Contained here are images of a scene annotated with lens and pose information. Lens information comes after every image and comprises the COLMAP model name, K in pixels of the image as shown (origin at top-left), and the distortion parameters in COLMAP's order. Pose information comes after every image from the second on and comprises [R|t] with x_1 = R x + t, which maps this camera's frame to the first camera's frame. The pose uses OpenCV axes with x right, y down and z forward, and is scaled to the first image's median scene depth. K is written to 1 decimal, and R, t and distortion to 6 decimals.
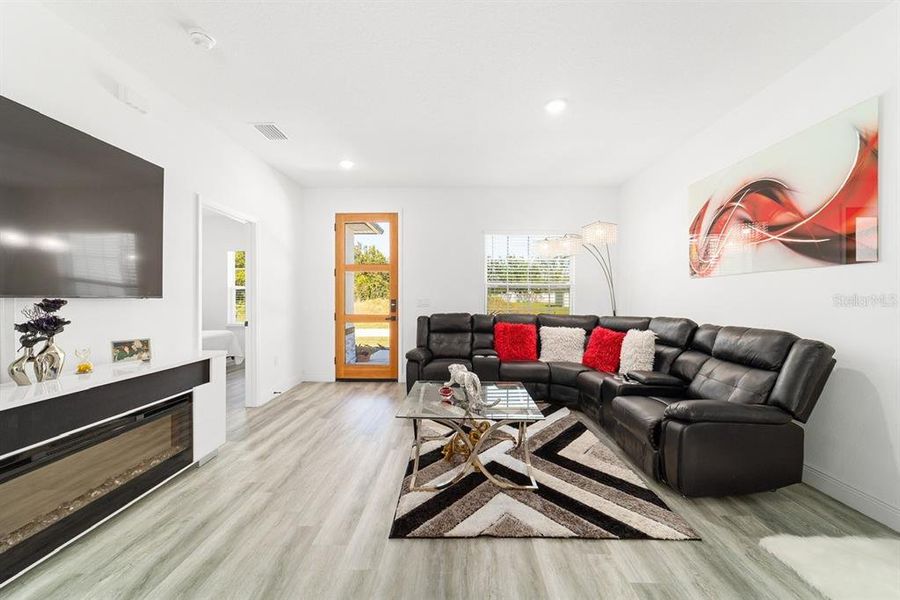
lens RADIAL K [[346.1, 0, 449.1], [0, 346.1, 297.7], [0, 0, 1]] dist [-0.014928, 0.007514]
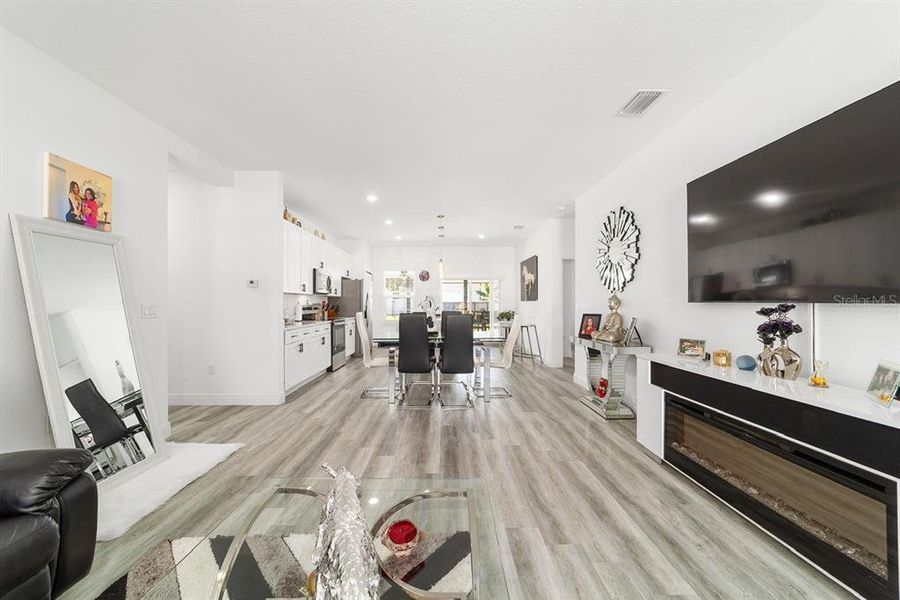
lens RADIAL K [[346.1, 0, 446.6], [0, 346.1, 303.2], [0, 0, 1]] dist [-0.014928, 0.007514]
pose [[-0.999460, -0.000090, -0.032861, -0.044274], [-0.000157, 0.999998, 0.002021, -0.000823], [0.032861, 0.002025, -0.999458, 1.316596]]
